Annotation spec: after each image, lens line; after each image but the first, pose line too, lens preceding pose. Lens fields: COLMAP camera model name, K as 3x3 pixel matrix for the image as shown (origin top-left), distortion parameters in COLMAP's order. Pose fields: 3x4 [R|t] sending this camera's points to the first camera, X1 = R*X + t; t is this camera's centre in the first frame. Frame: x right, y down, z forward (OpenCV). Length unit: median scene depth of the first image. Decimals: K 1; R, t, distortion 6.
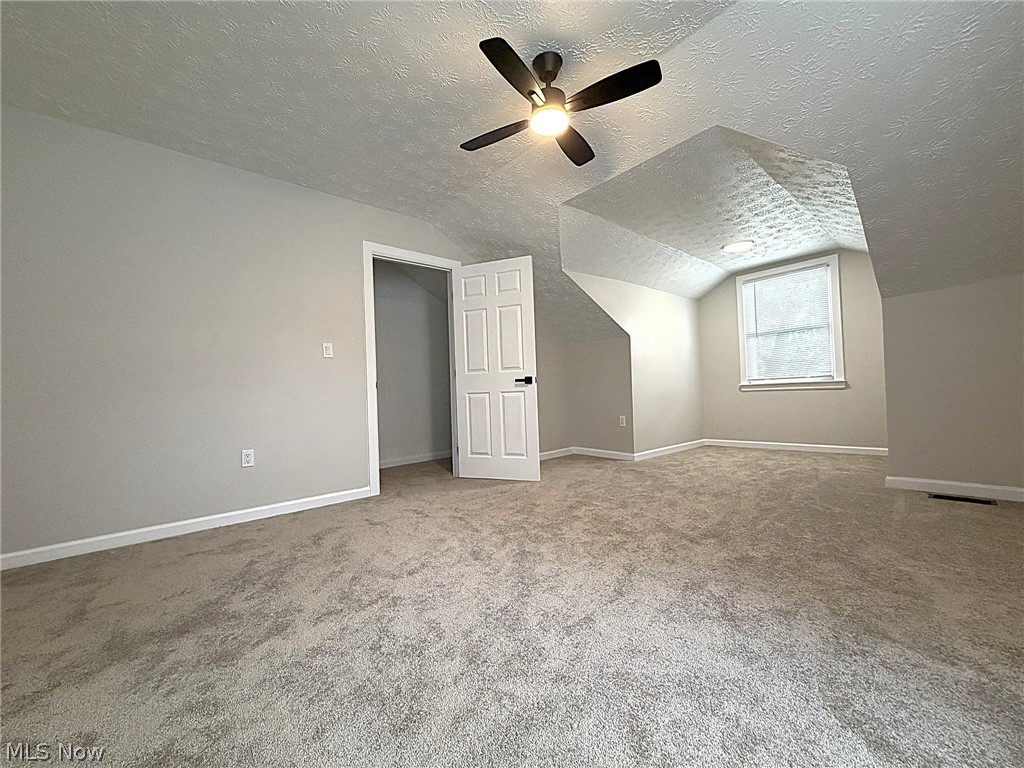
lens RADIAL K [[411.5, 0, 512.0], [0, 411.5, 384.0], [0, 0, 1]] dist [-0.001999, -0.000161]
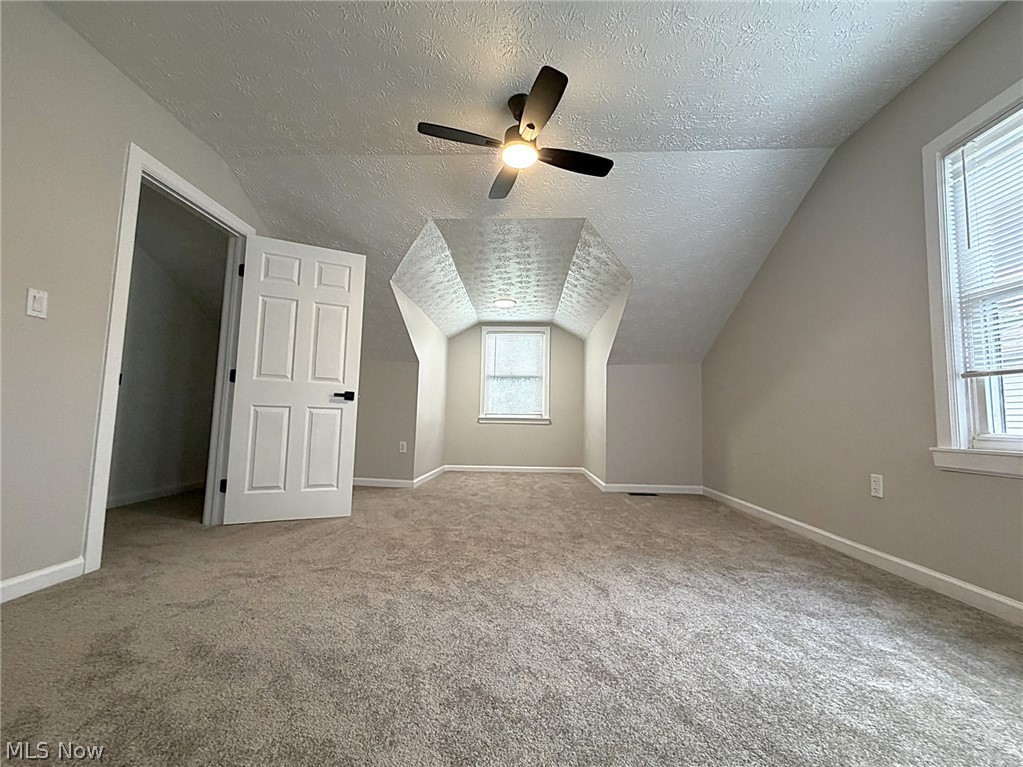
lens RADIAL K [[418.7, 0, 511.5], [0, 418.7, 383.5], [0, 0, 1]] dist [-0.000790, -0.000295]
pose [[0.682786, 0.118342, 0.720970, -0.358848], [-0.063174, 0.992662, -0.103111, 0.033496], [-0.727882, 0.024856, 0.685252, 0.162575]]
